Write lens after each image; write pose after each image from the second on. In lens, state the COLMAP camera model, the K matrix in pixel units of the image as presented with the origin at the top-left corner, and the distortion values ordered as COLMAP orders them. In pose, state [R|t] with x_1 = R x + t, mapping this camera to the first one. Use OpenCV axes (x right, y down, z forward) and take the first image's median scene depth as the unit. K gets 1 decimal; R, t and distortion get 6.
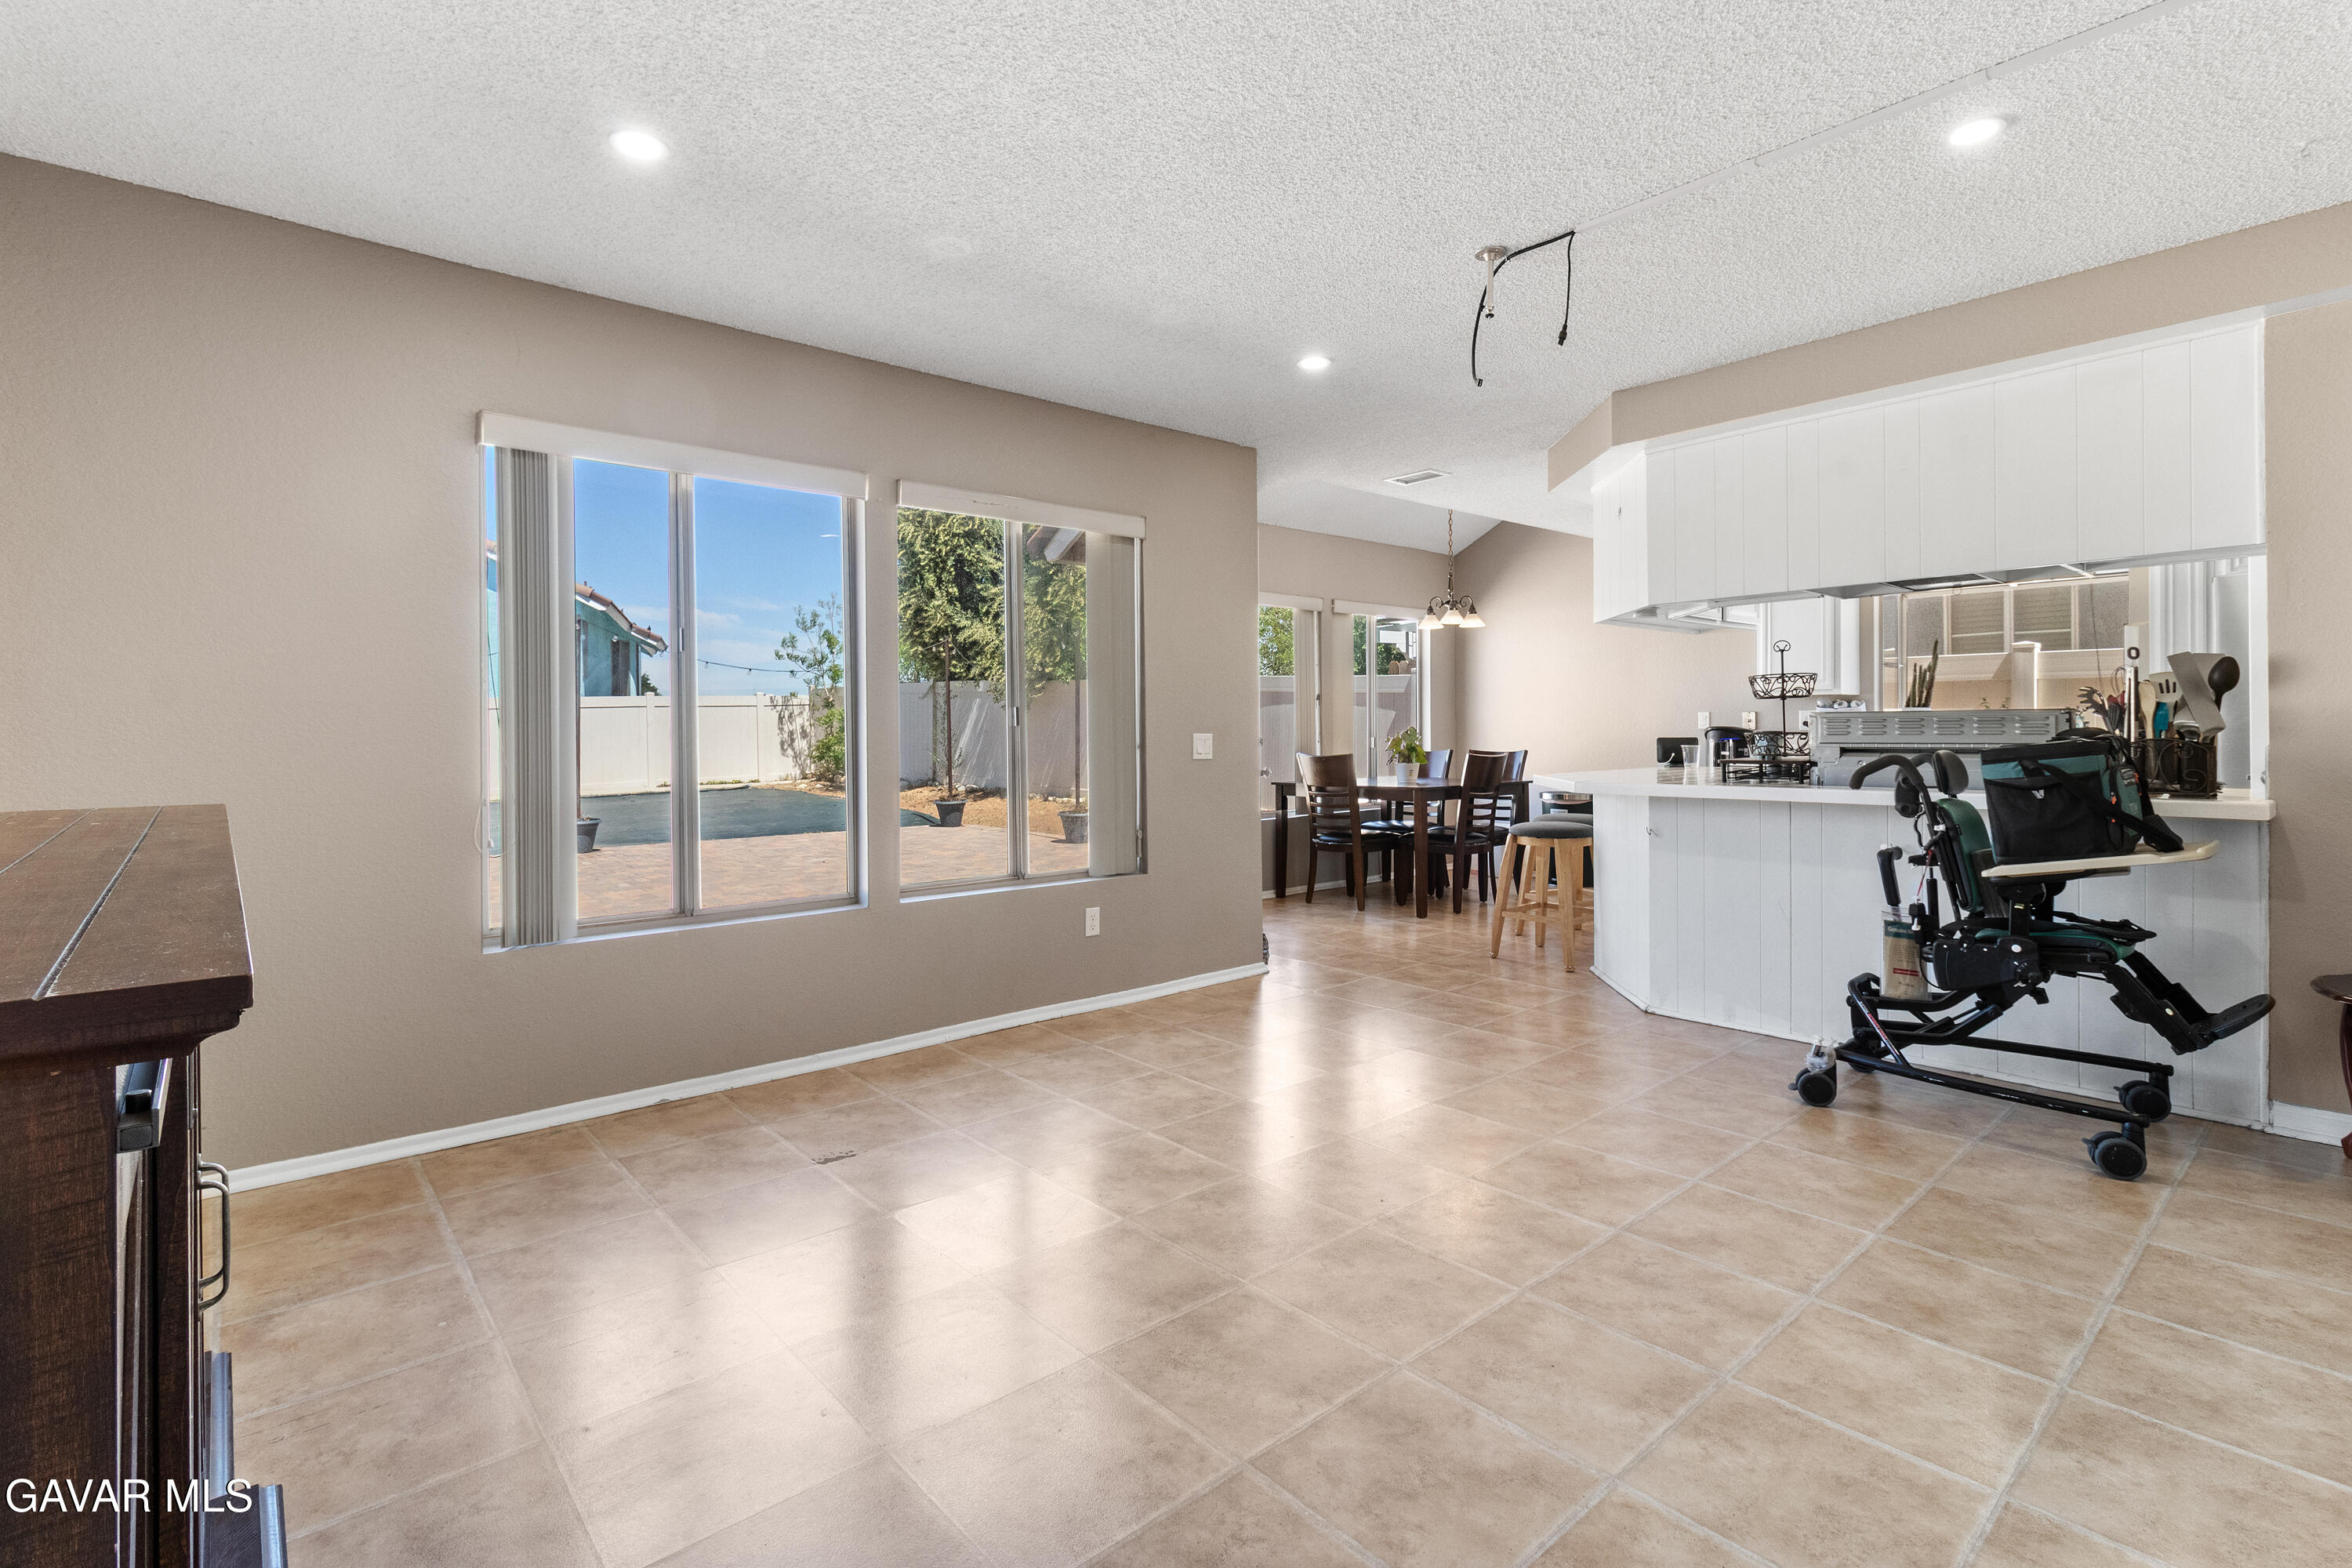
lens RADIAL K [[1100.7, 0, 1188.4], [0, 1100.7, 728.1], [0, 0, 1]] dist [-0.001660, 0.001037]
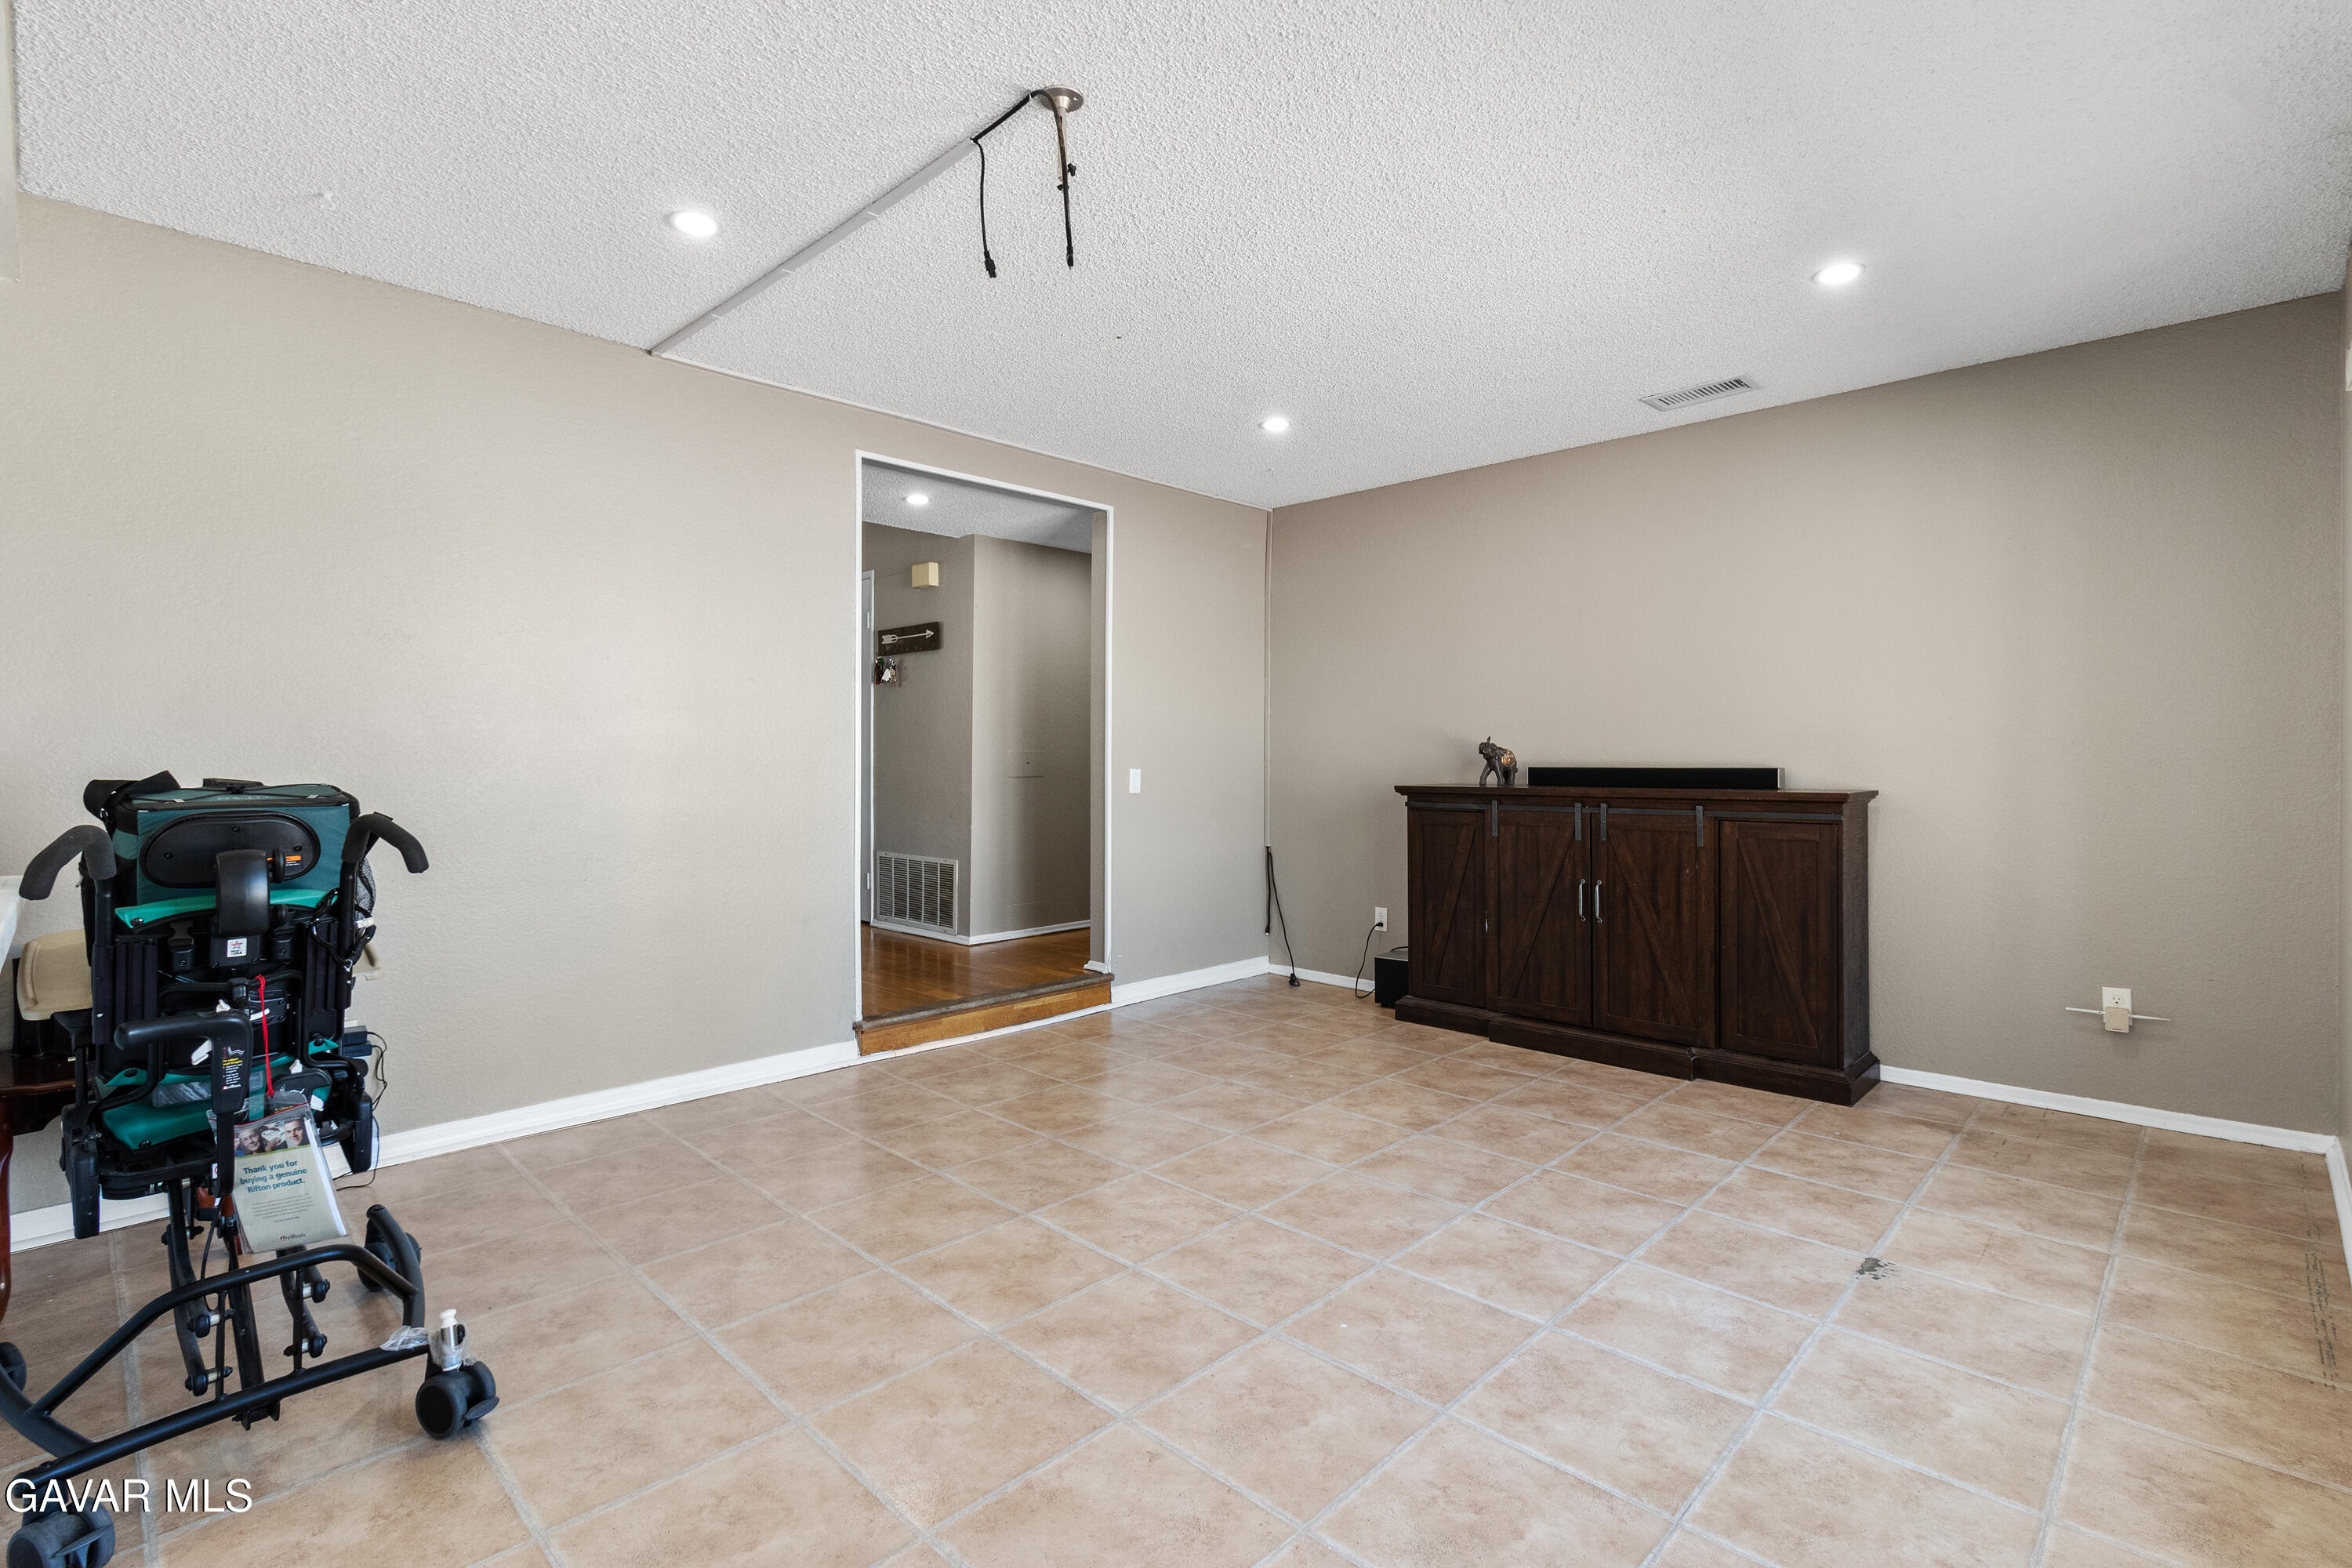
lens RADIAL K [[1100.7, 0, 1187.1], [0, 1100.7, 767.4], [0, 0, 1]] dist [-0.001660, 0.001037]
pose [[-0.996955, 0.010472, -0.077269, 0.268385], [0.009829, 0.999914, 0.008705, -0.003136], [0.077353, 0.007919, -0.996972, 1.839864]]
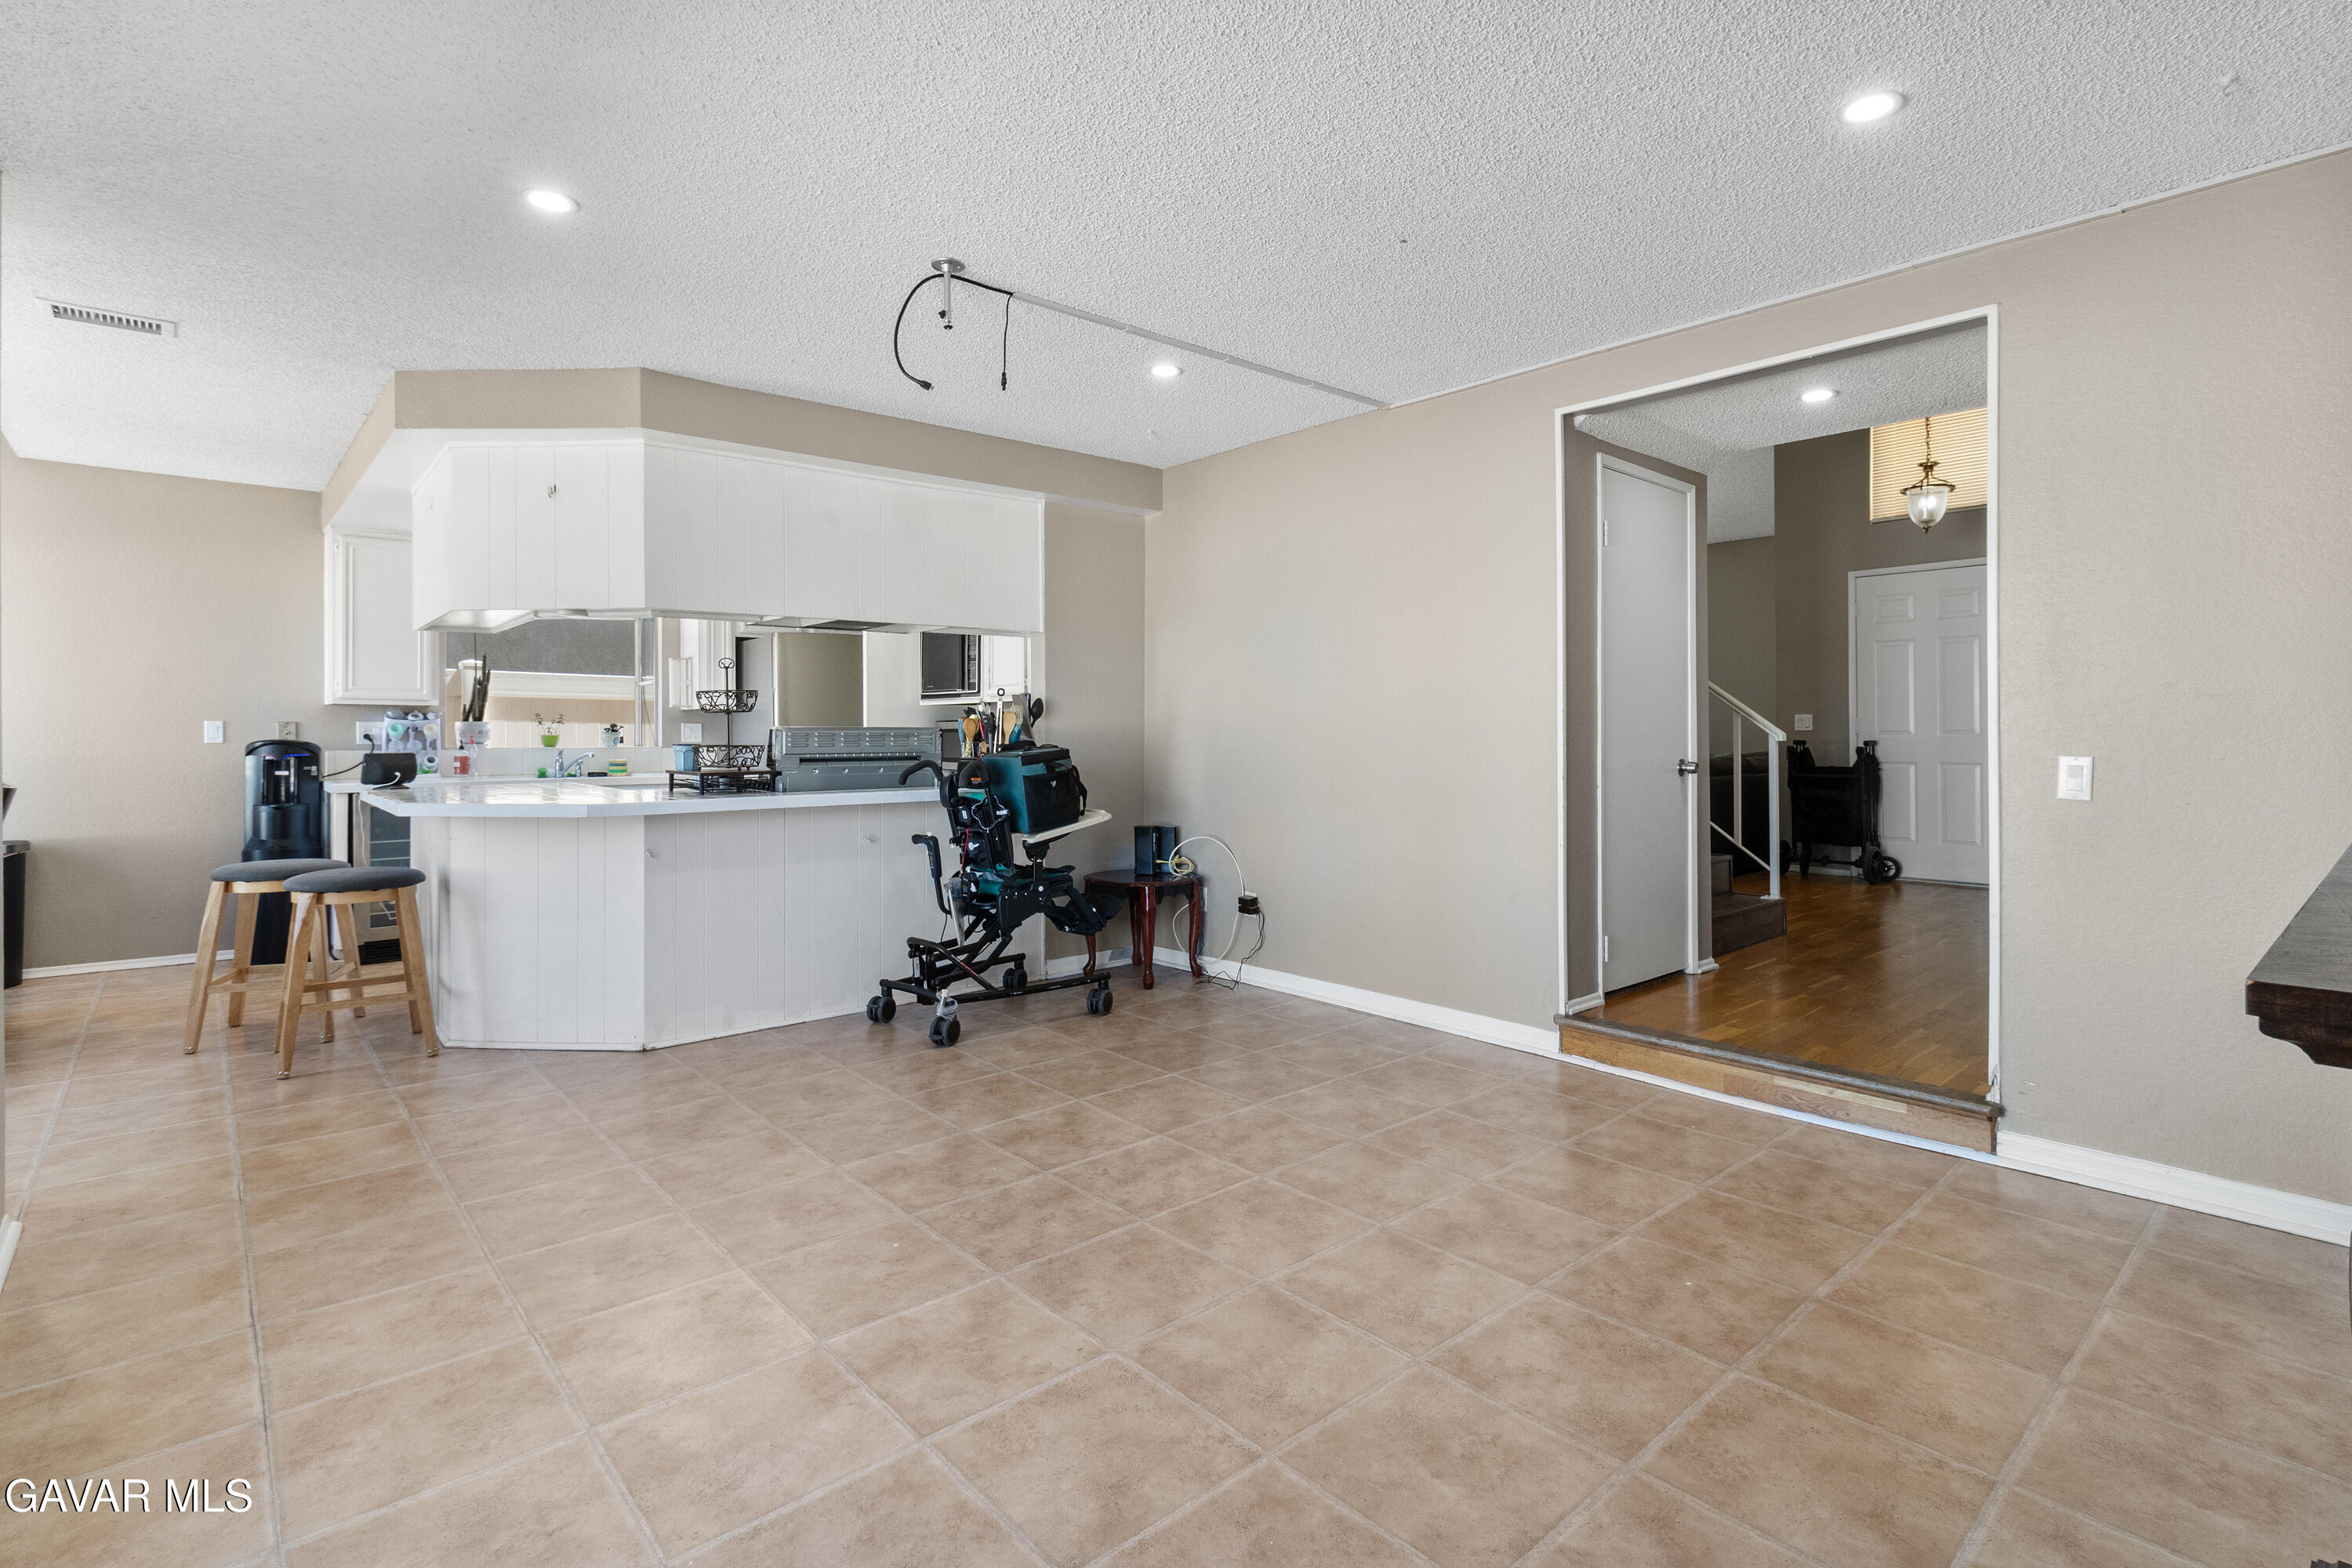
lens RADIAL K [[1100.7, 0, 1168.8], [0, 1100.7, 742.4], [0, 0, 1]] dist [-0.001660, 0.001037]
pose [[0.004550, -0.000791, 0.999989, -0.769456], [-0.000192, 1.000000, 0.000792, 0.000316], [-0.999990, -0.000196, 0.004550, 0.854635]]
